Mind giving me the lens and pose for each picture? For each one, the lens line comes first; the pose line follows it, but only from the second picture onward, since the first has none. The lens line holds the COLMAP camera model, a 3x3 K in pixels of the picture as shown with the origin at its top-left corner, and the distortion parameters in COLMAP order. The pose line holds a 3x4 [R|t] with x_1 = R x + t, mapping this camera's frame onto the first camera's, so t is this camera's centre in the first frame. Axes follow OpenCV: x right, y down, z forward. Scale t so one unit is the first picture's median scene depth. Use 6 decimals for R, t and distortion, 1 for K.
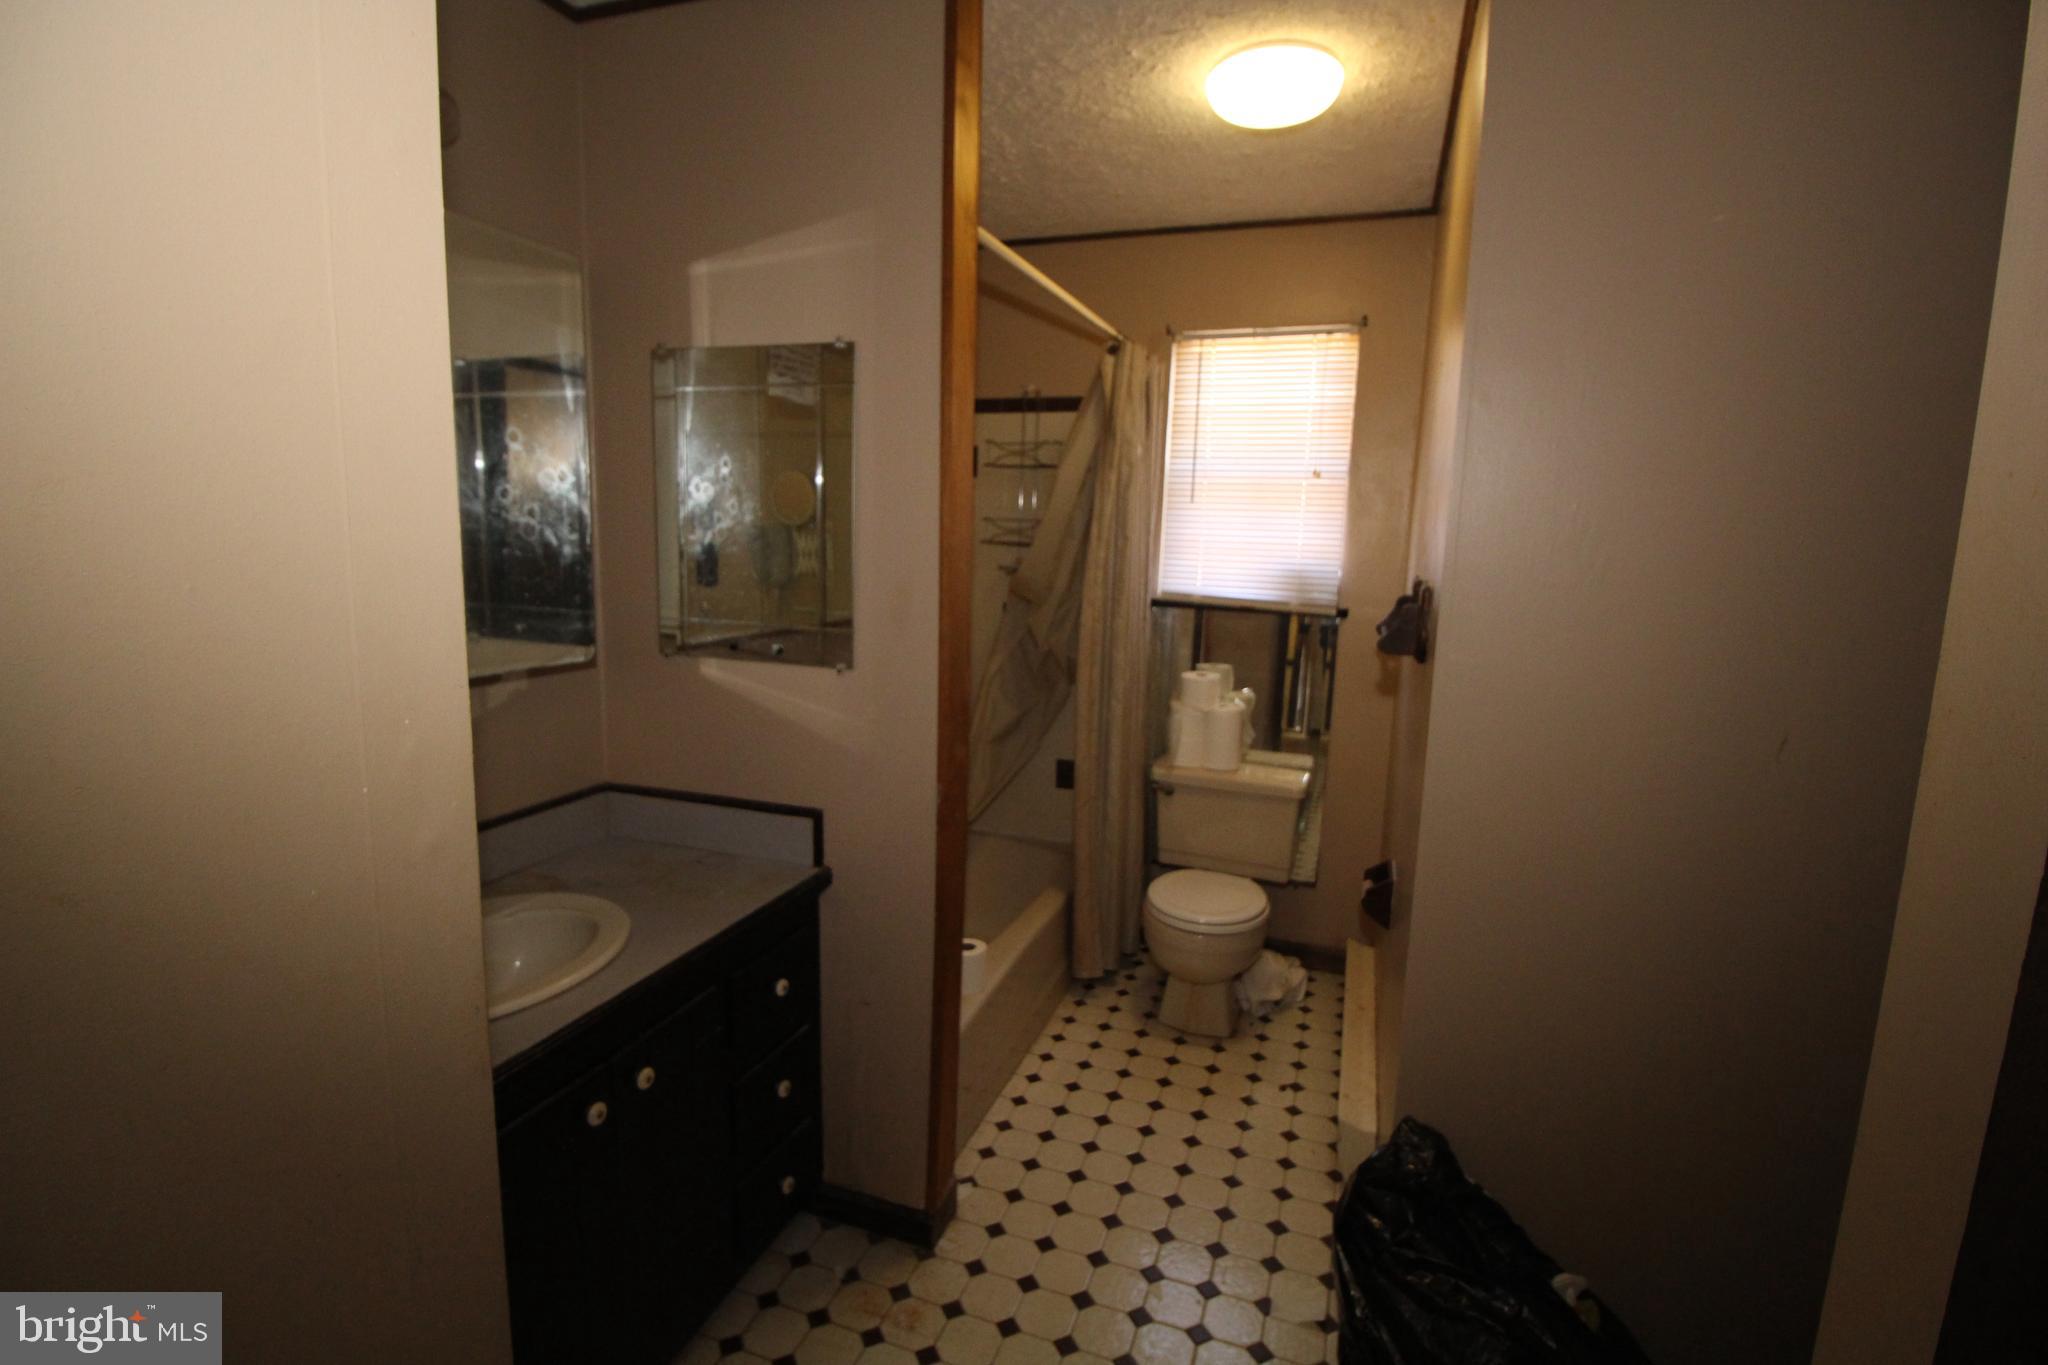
lens RADIAL K [[946.5, 0, 1020.6], [0, 946.5, 675.5], [0, 0, 1]] dist [-0.001497, -0.011994]
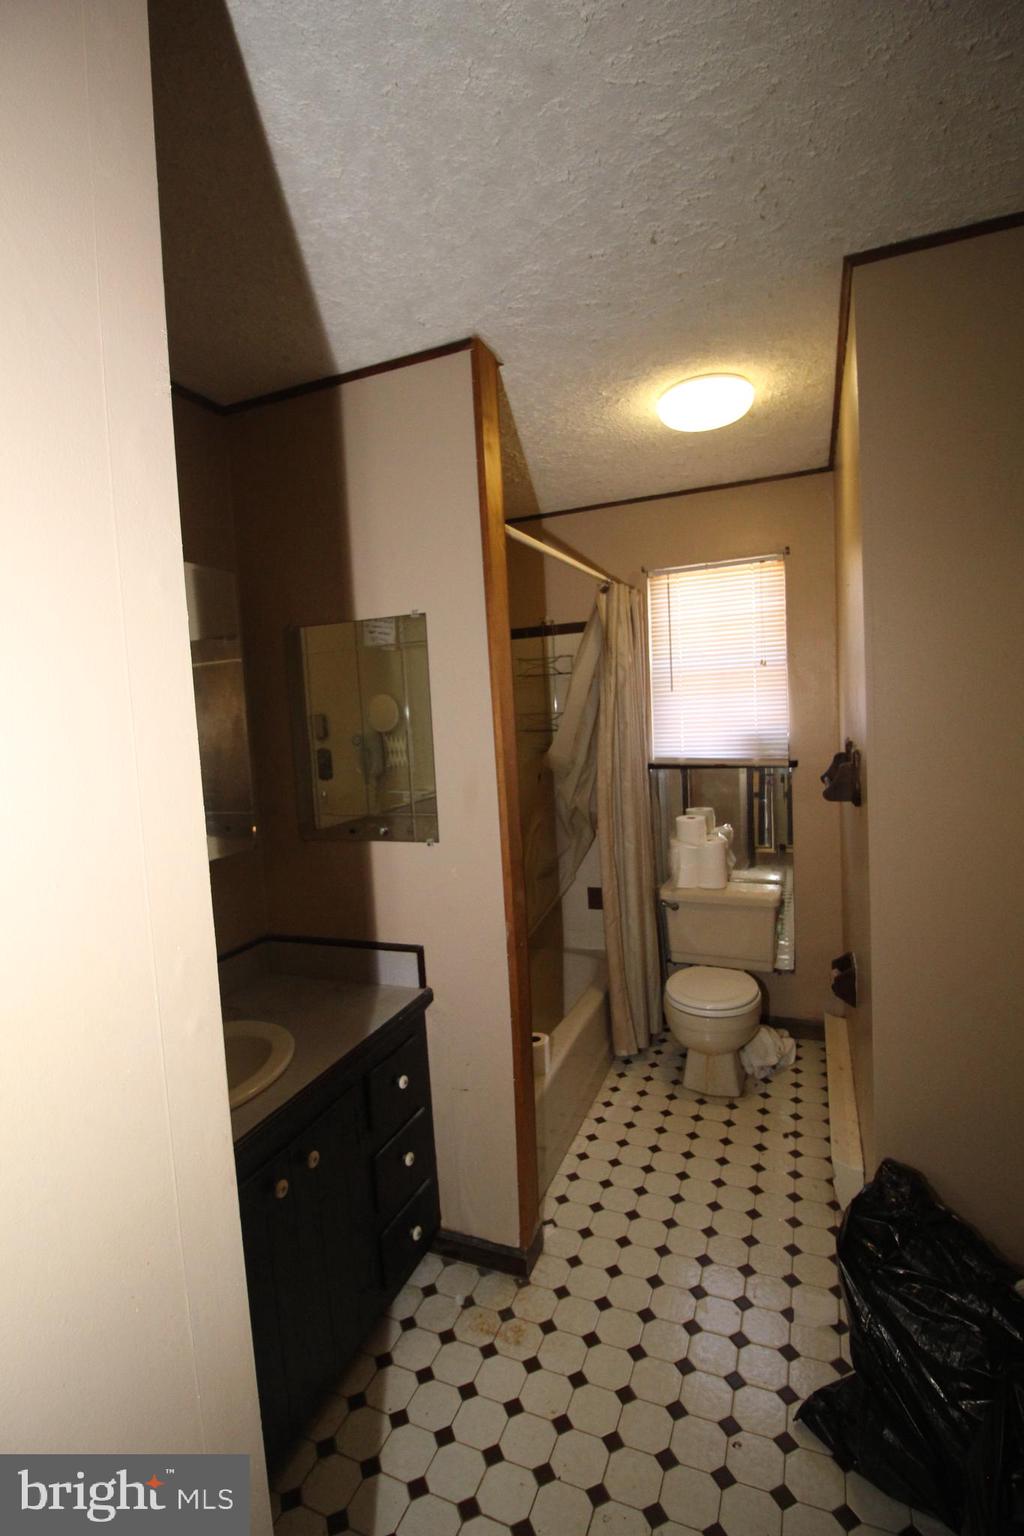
lens RADIAL K [[709.8, 0, 504.4], [0, 709.8, 761.5], [0, 0, 1]] dist [-0.001497, -0.011994]
pose [[0.995113, -0.079689, -0.058300, -0.009253], [0.075039, 0.994124, -0.078020, -0.028696], [0.064175, 0.073264, 0.995246, -0.029333]]
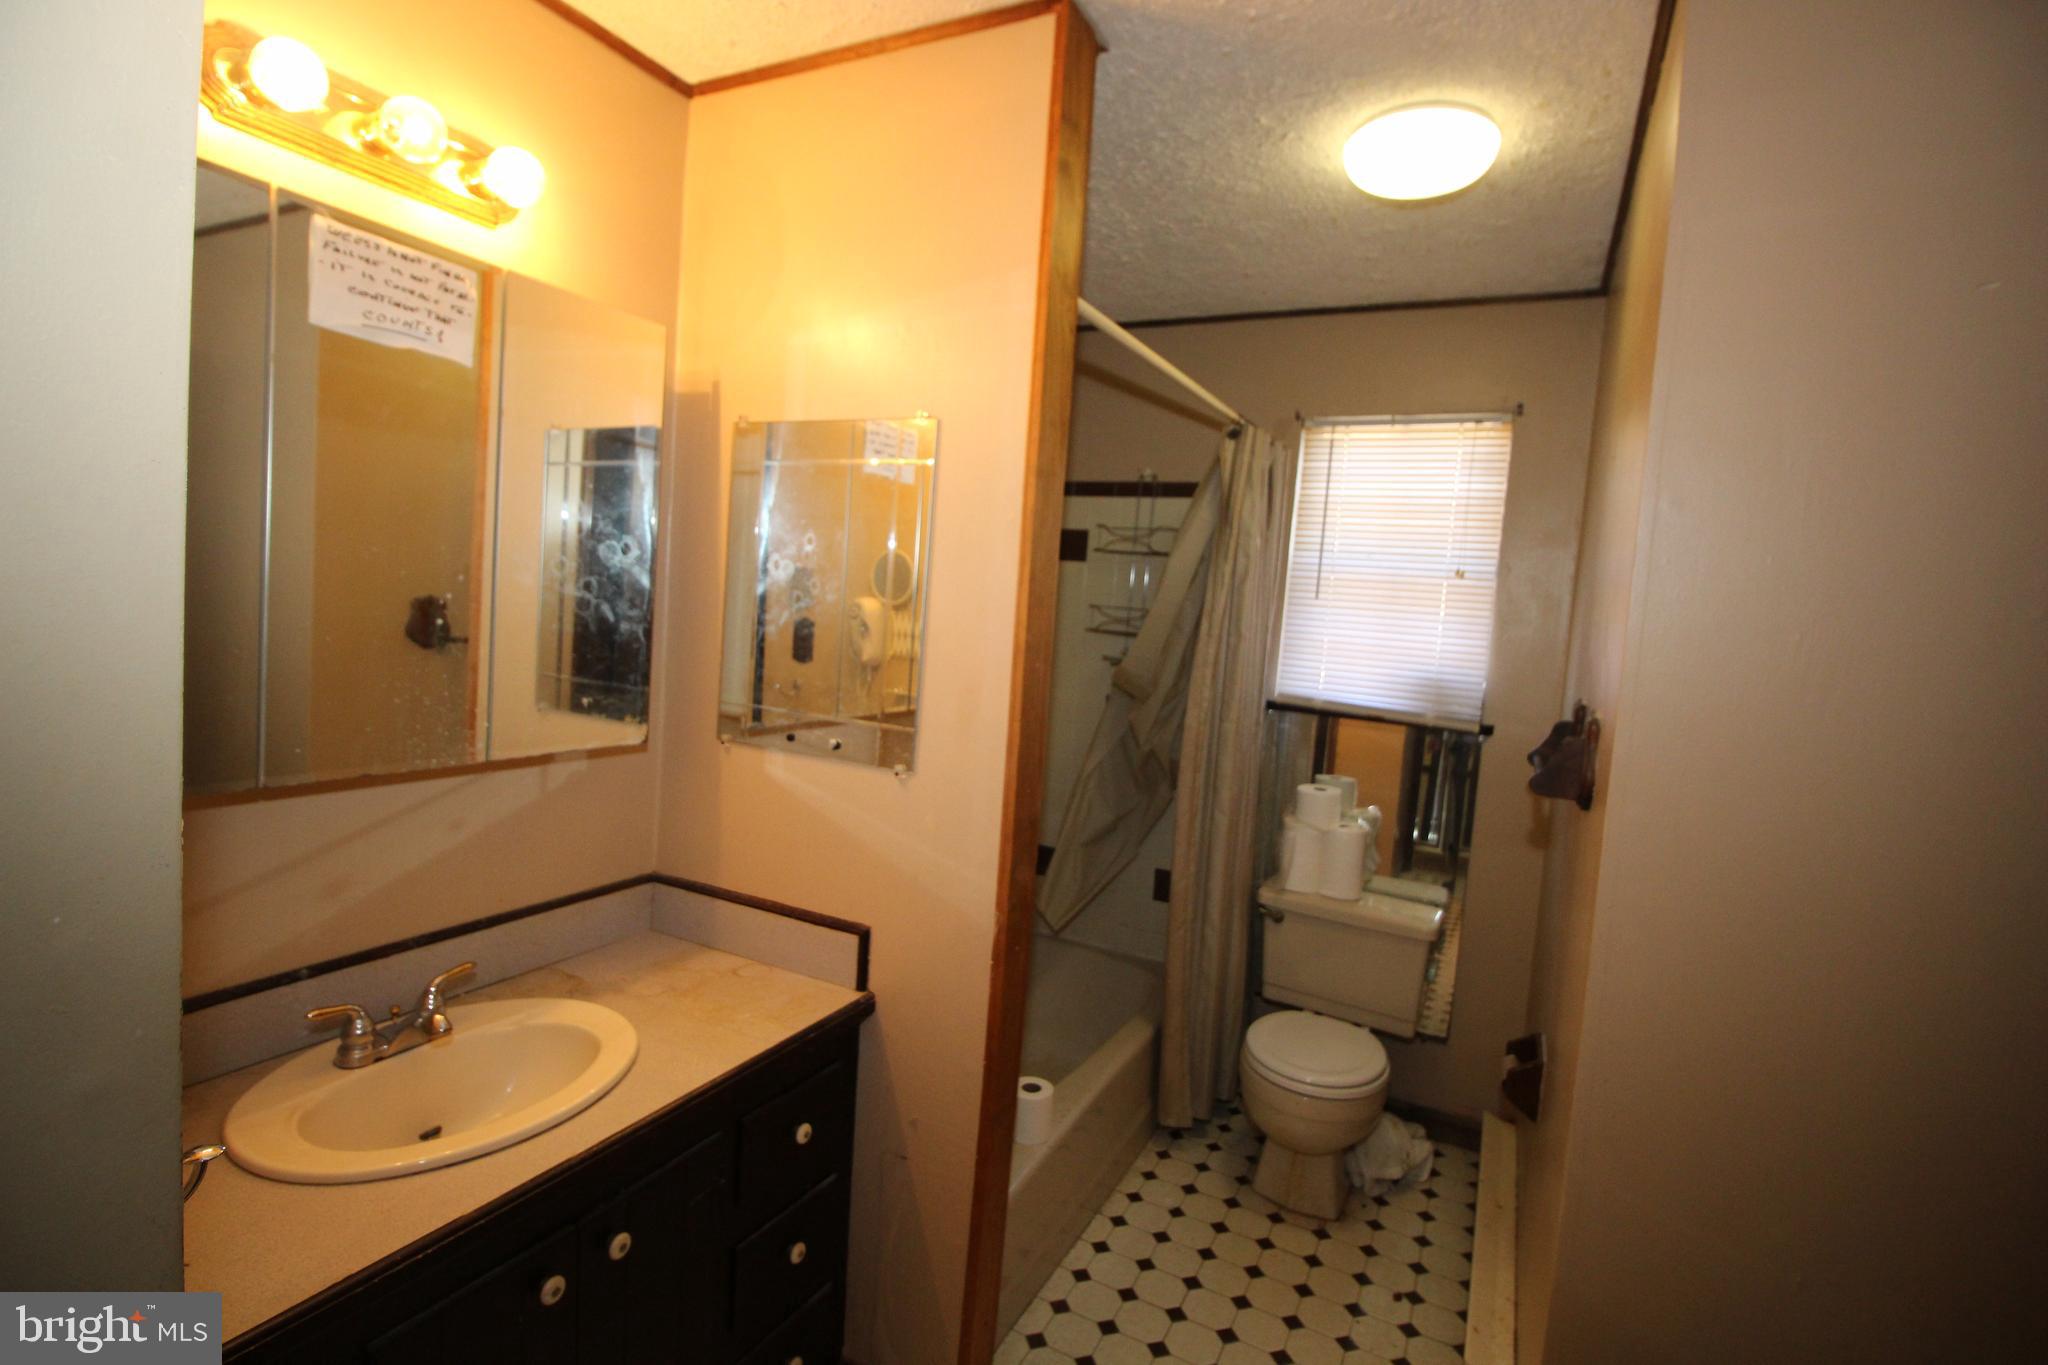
lens RADIAL K [[946.5, 0, 1028.1], [0, 946.5, 667.5], [0, 0, 1]] dist [-0.001497, -0.011994]
pose [[0.990715, 0.052554, -0.125387, 0.031135], [-0.063529, 0.994336, -0.085203, -0.029003], [0.120199, 0.092377, 0.988443, 0.092775]]
